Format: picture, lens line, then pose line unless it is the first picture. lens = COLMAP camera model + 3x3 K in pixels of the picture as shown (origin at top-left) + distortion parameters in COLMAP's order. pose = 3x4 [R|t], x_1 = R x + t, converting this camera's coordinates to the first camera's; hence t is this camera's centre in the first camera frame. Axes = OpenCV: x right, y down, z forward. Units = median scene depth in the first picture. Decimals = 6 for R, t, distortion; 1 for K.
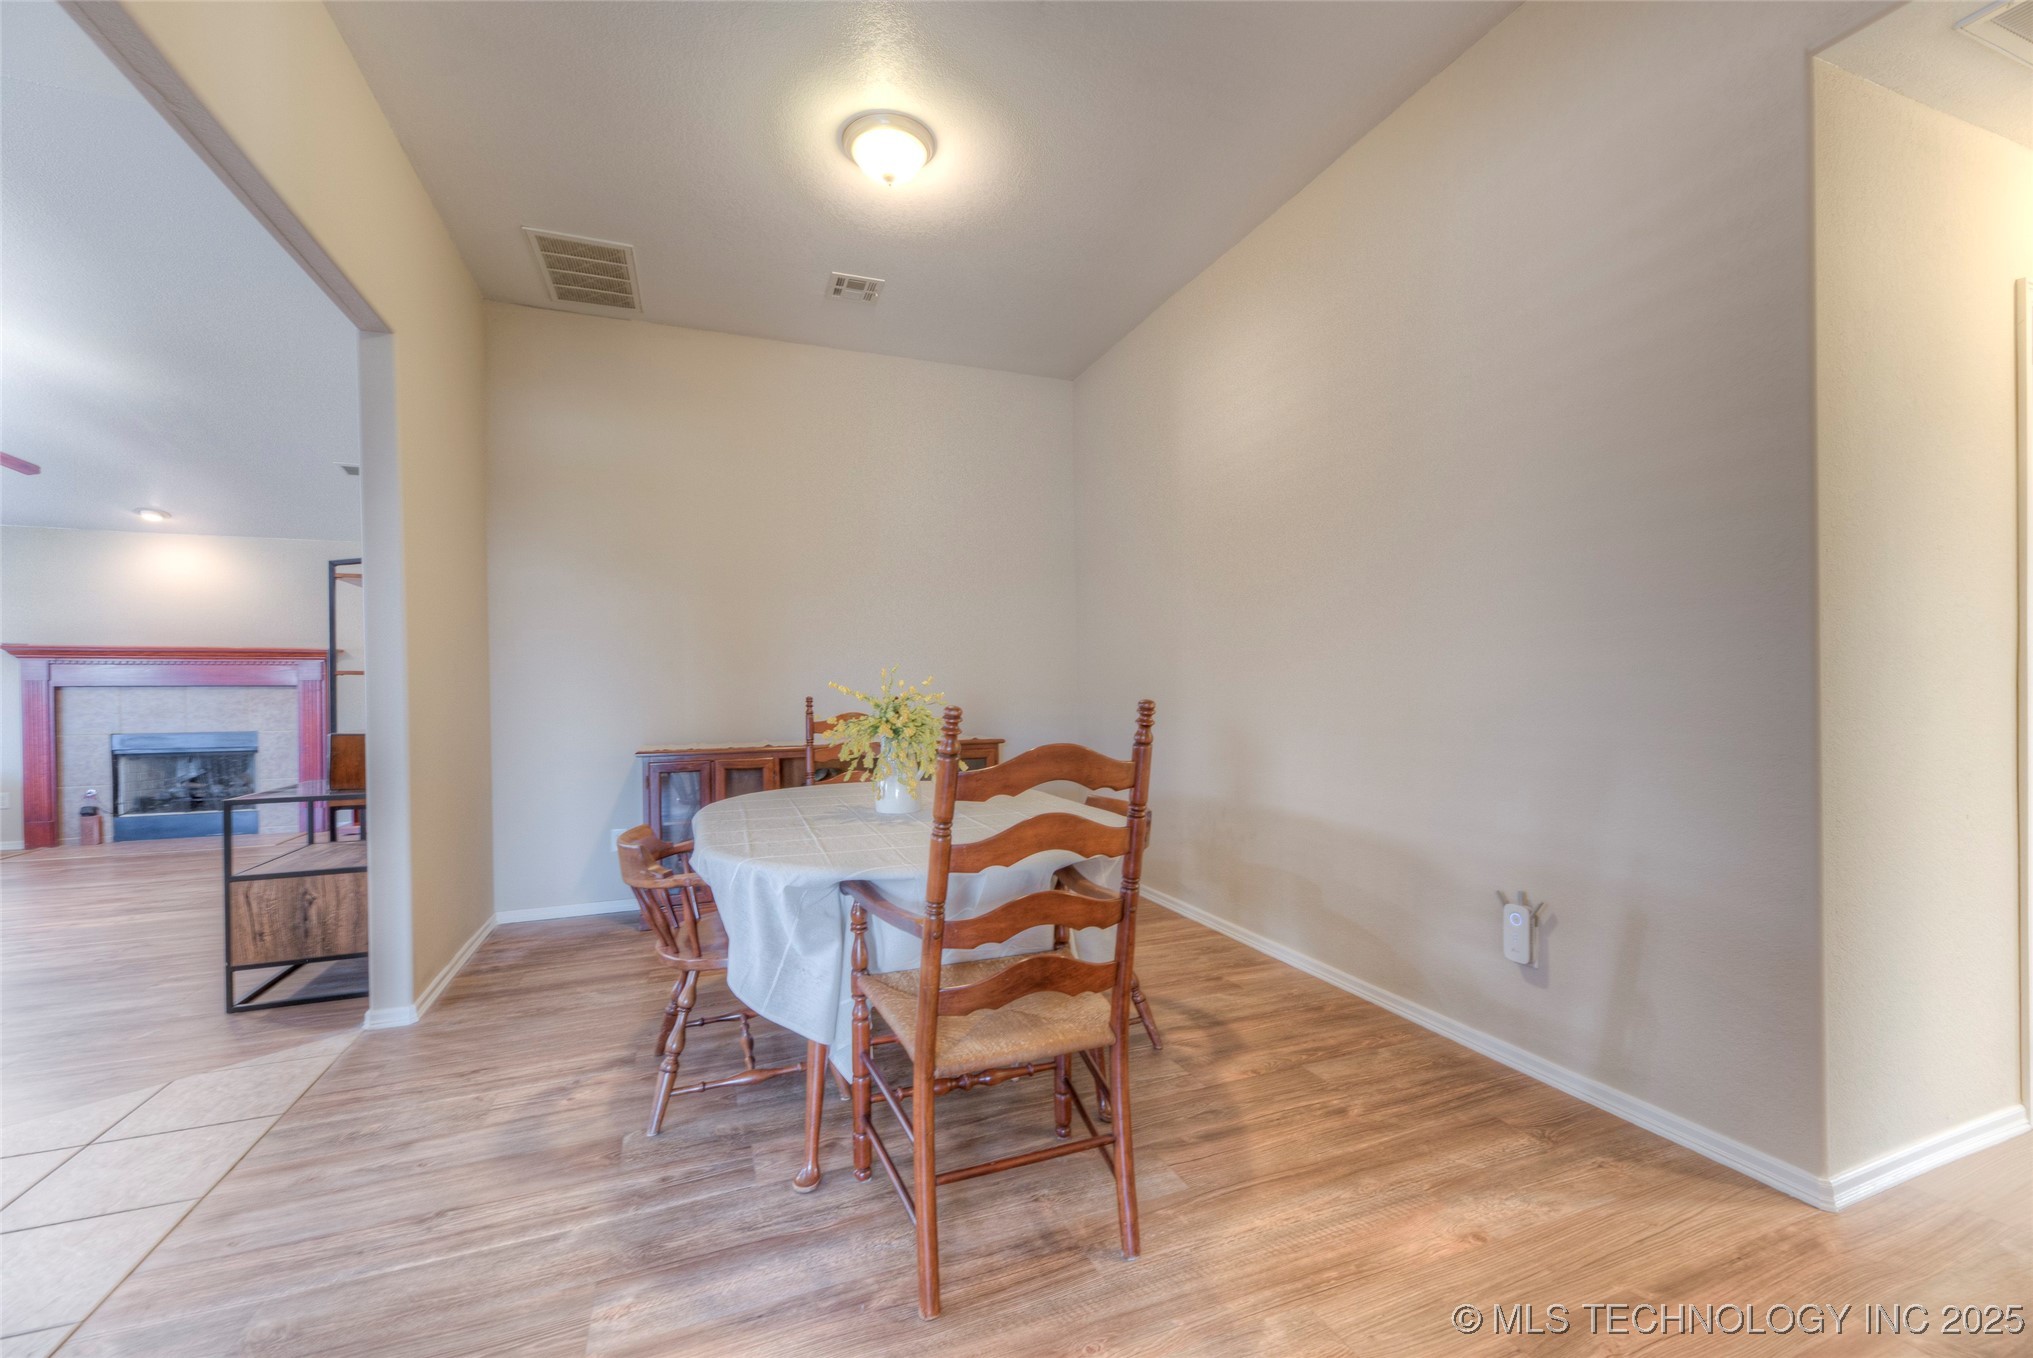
lens RADIAL K [[820.6, 0, 1012.7], [0, 820.6, 695.2], [0, 0, 1]] dist [0.003076, -0.000130]
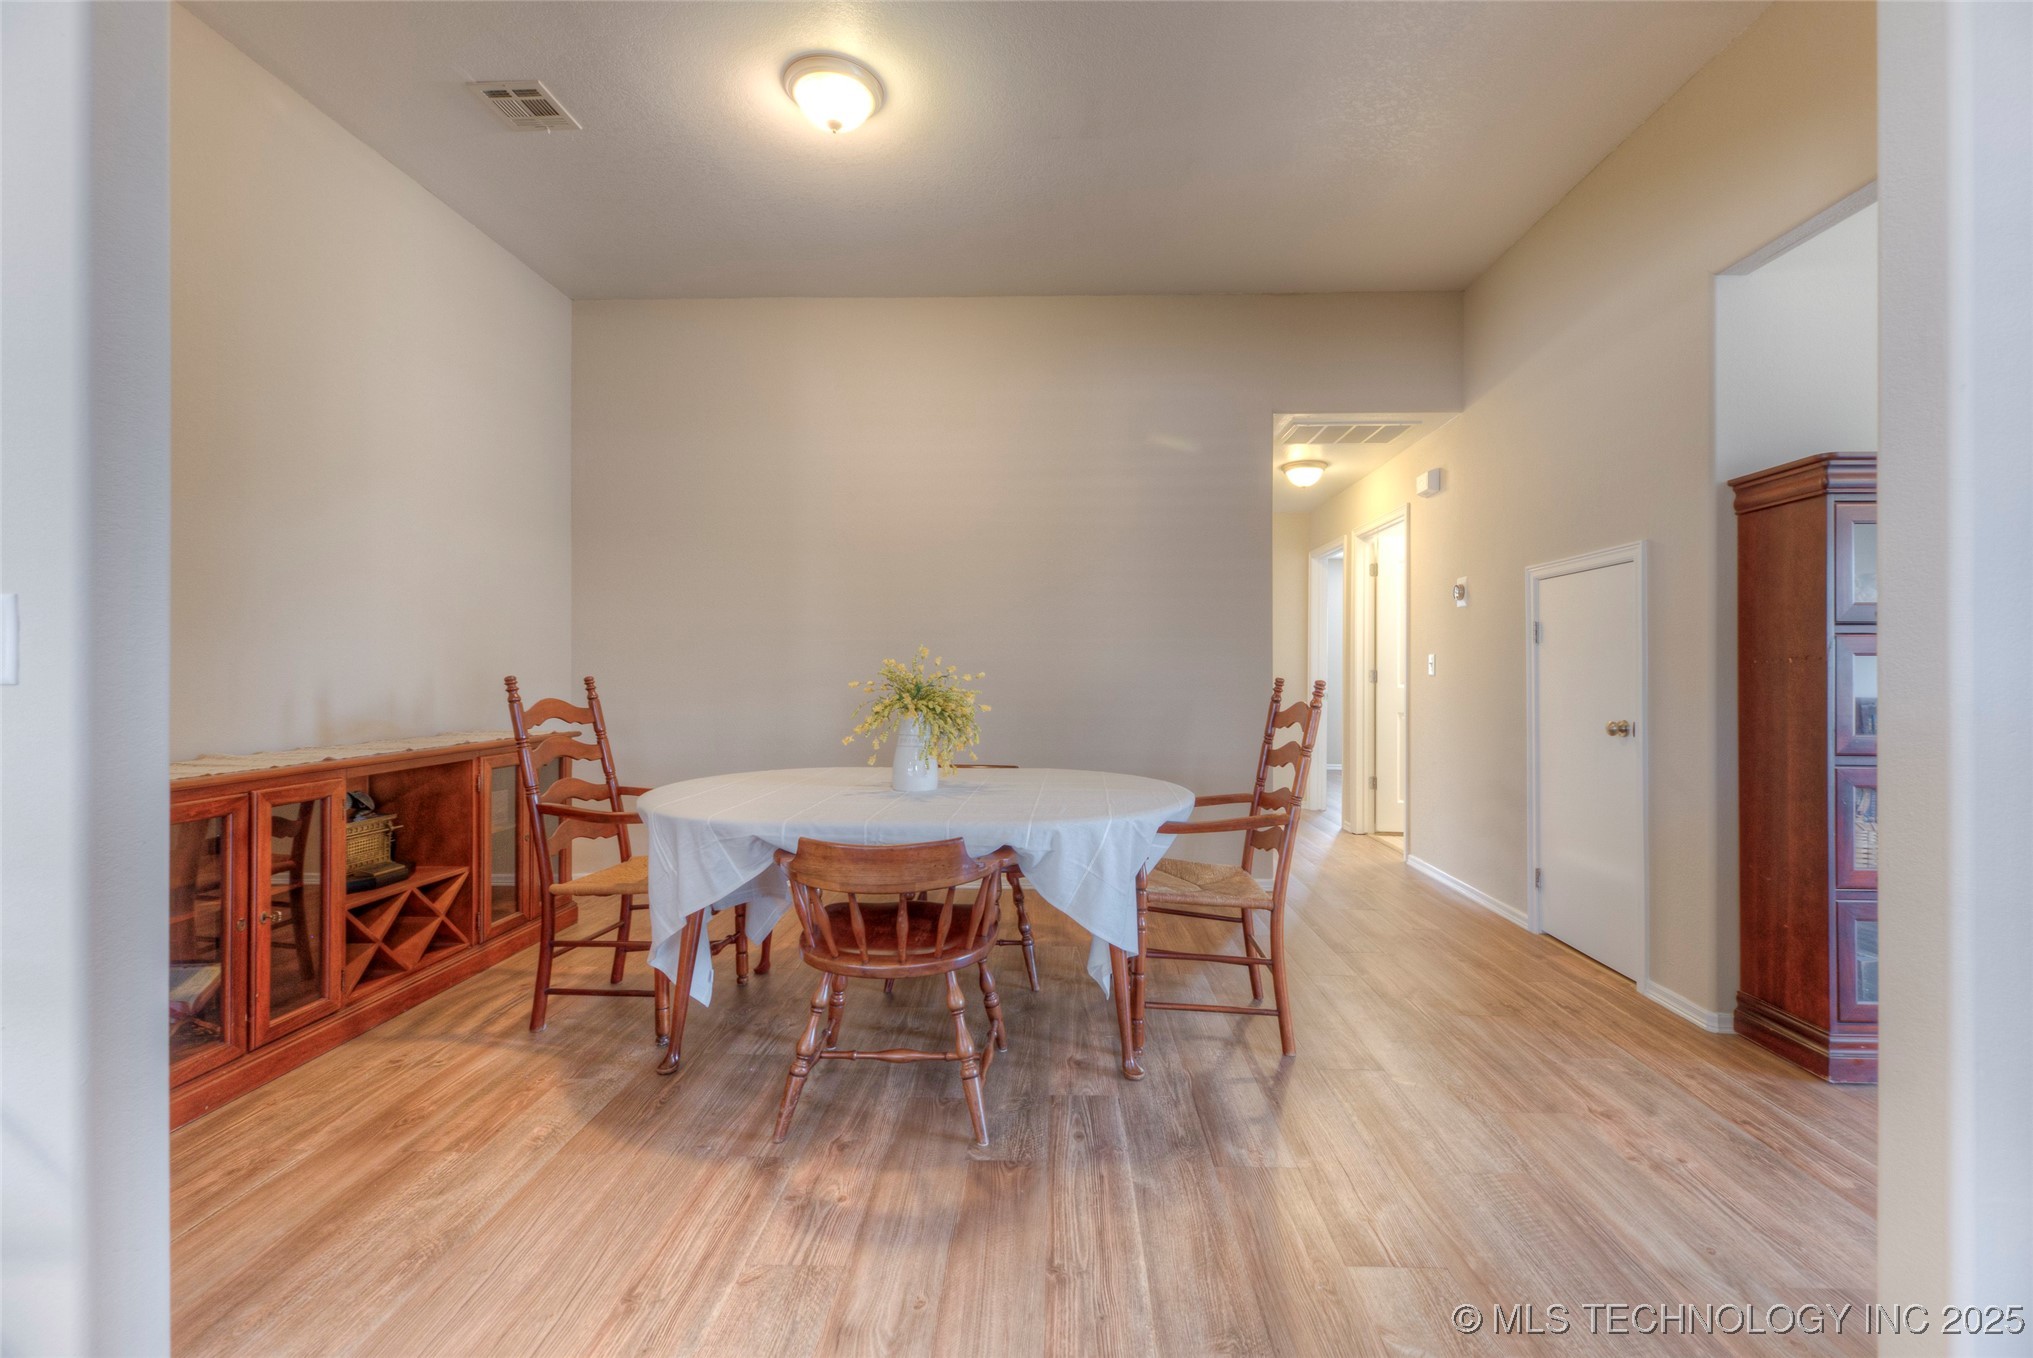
lens RADIAL K [[839.4, 0, 1049.0], [0, 839.4, 672.4], [0, 0, 1]] dist [0.000812, -0.000028]
pose [[0.377622, 0.013562, 0.925861, -0.425553], [-0.003026, 0.999905, -0.013412, 0.003655], [-0.925955, 0.002263, 0.377627, 0.186709]]
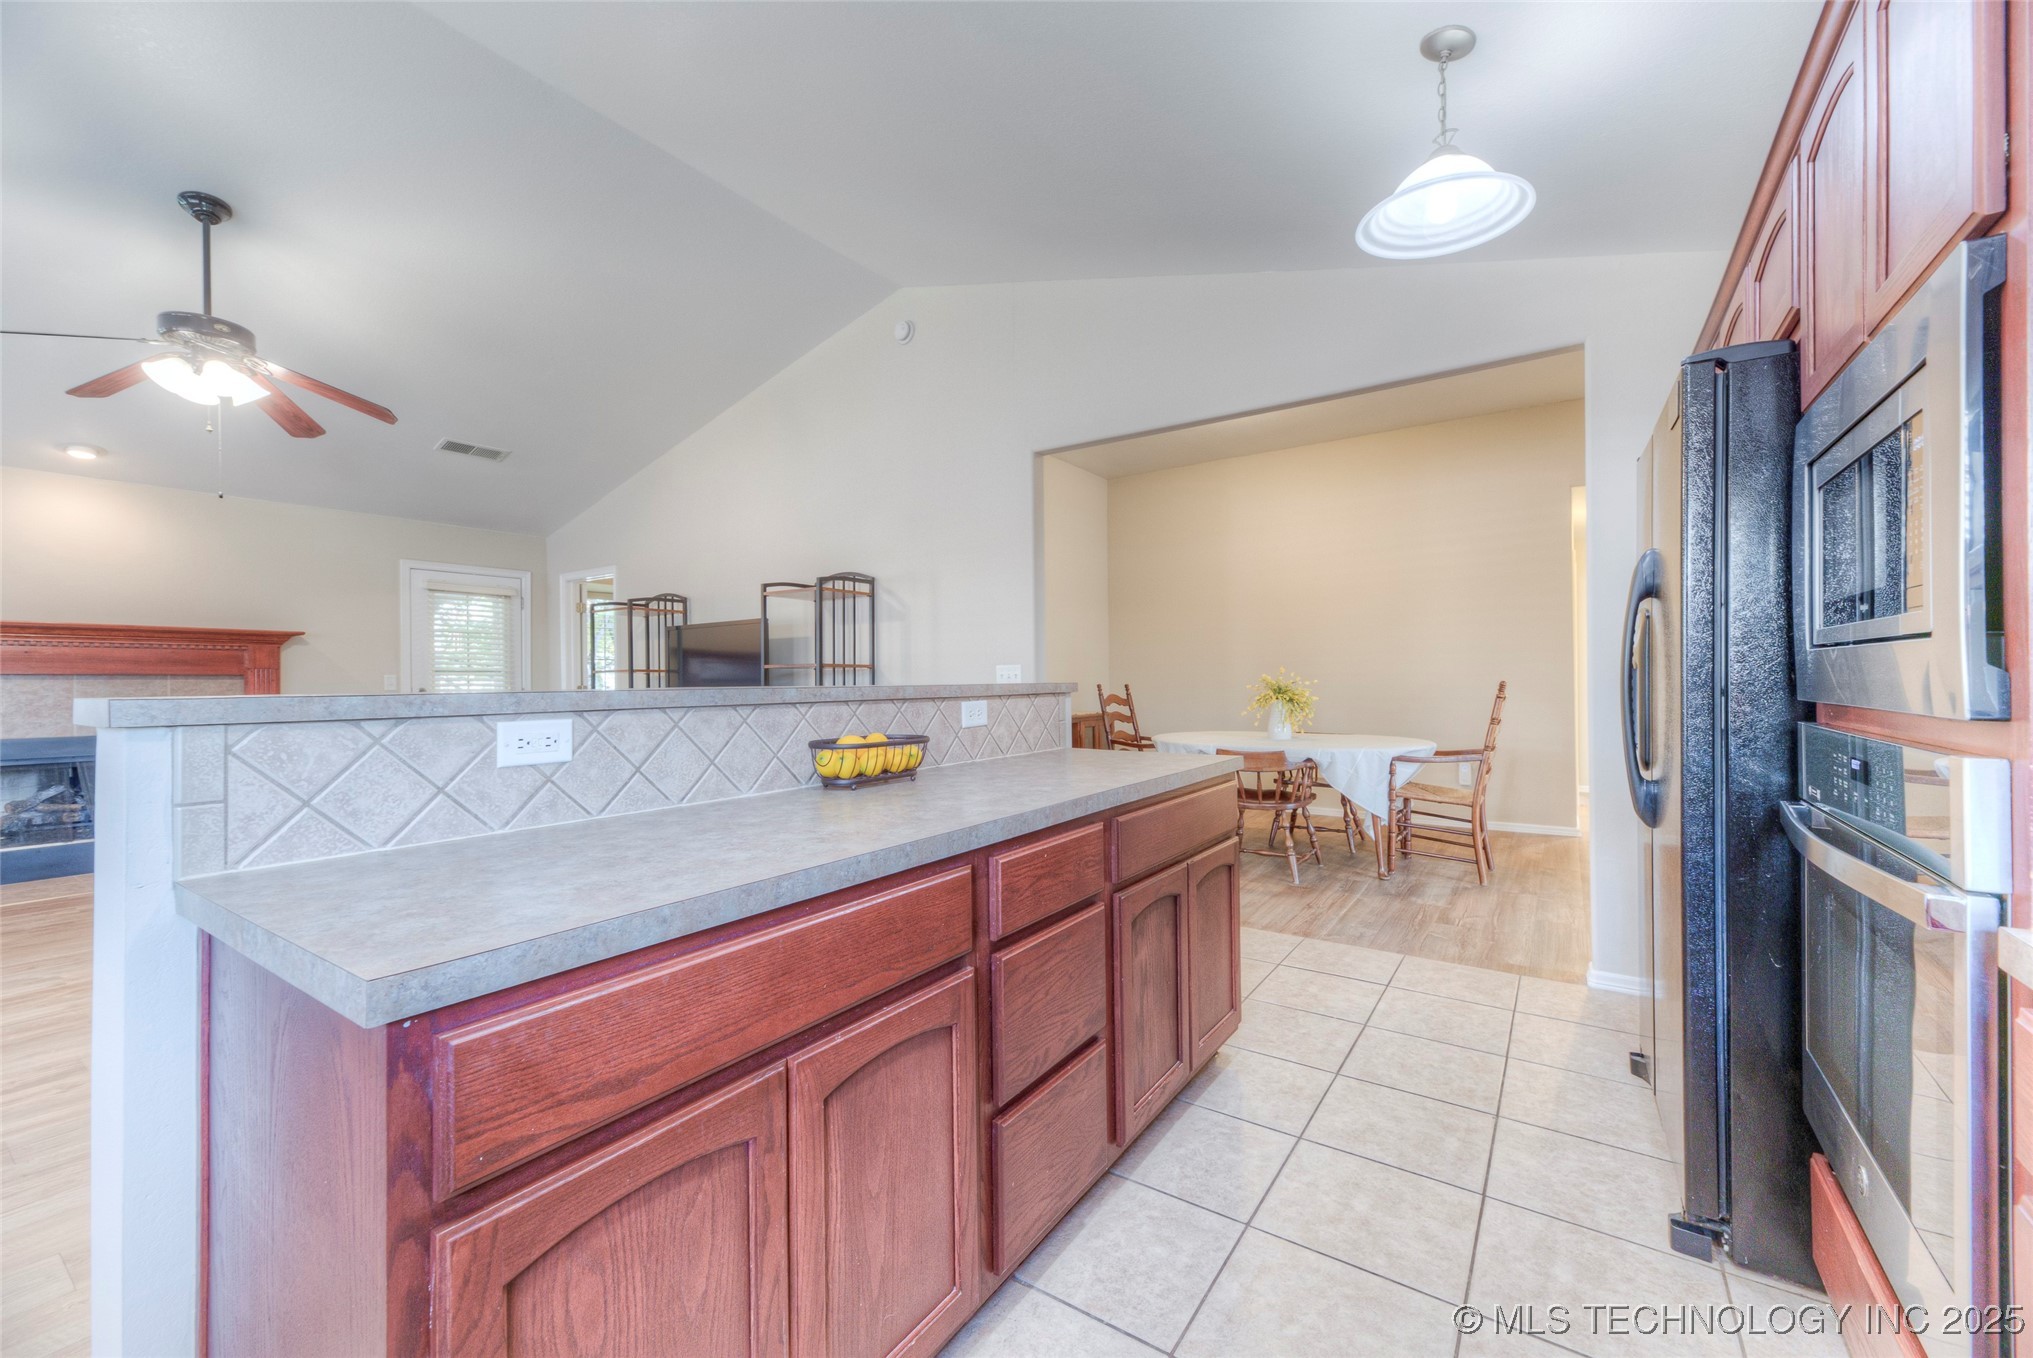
lens RADIAL K [[806.7, 0, 1009.7], [0, 806.7, 679.2], [0, 0, 1]] dist [0.014206, -0.000058]
pose [[0.827515, 0.003678, 0.561432, -0.742551], [0.004217, 0.999910, -0.012766, 0.006436], [-0.561428, 0.012931, 0.827424, -0.114790]]
